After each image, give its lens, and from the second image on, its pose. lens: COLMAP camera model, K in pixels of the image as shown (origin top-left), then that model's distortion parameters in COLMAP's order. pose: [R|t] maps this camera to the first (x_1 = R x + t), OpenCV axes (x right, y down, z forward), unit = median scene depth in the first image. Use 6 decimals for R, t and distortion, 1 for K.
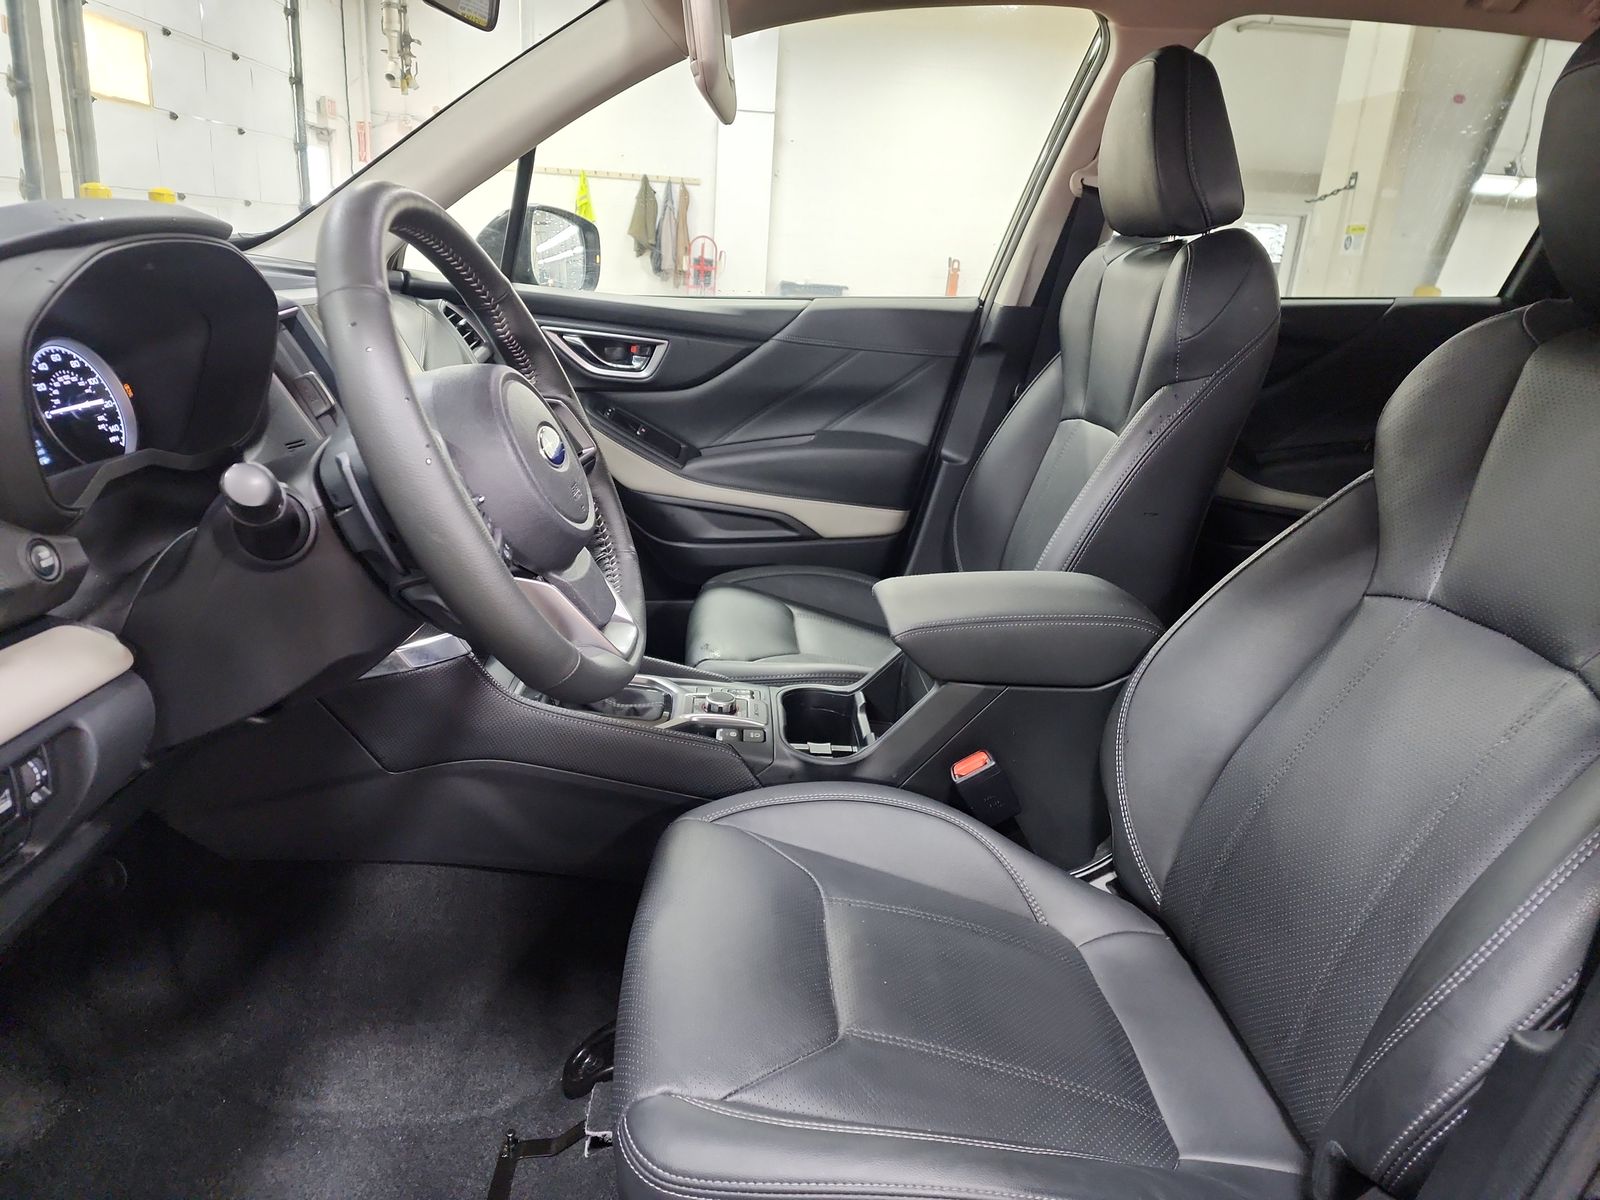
lens RADIAL K [[1056.3, 0, 800.0], [0, 1056.3, 600.0], [0, 0, 1]] dist [0.040469, -0.043555]
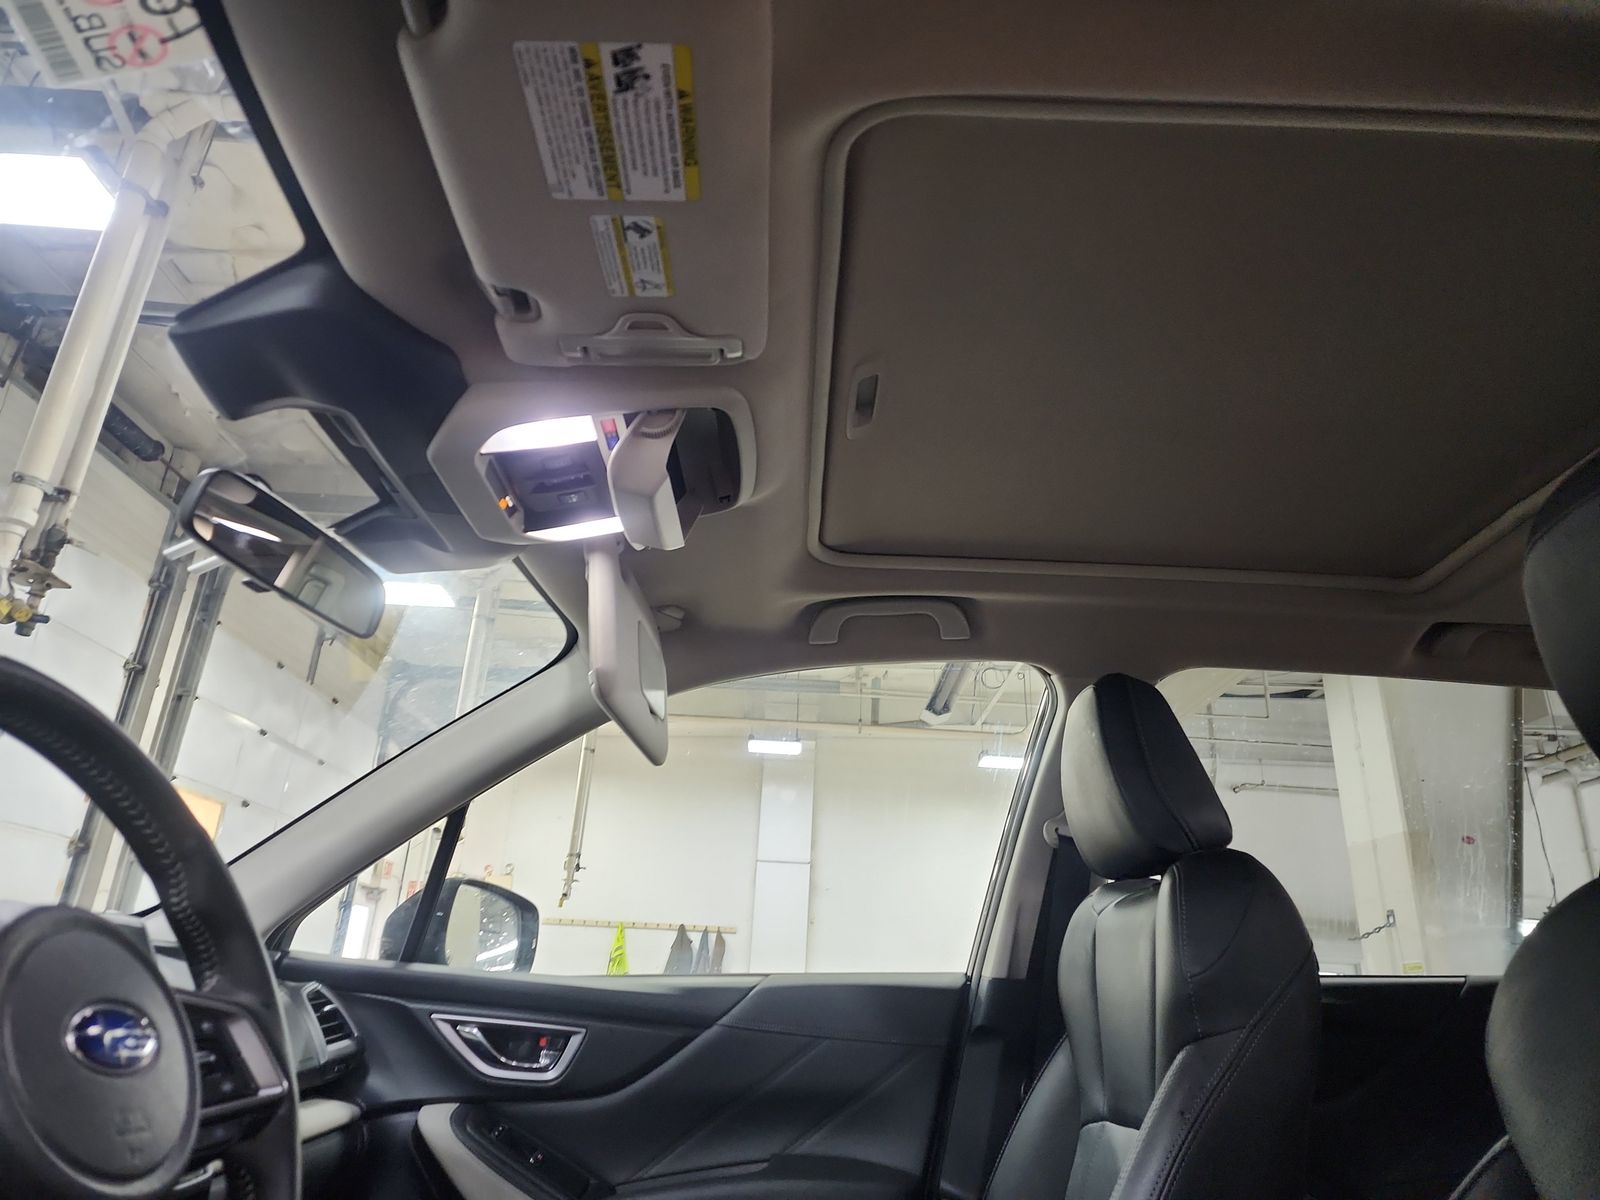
lens RADIAL K [[1033.1, 0, 837.5], [0, 1033.1, 604.5], [0, 0, 1]] dist [0.109420, -0.106980]
pose [[0.999706, -0.020764, -0.012508, 0.085486], [0.007911, 0.767208, -0.641350, 0.025834], [0.022914, 0.641063, 0.767147, 0.170821]]
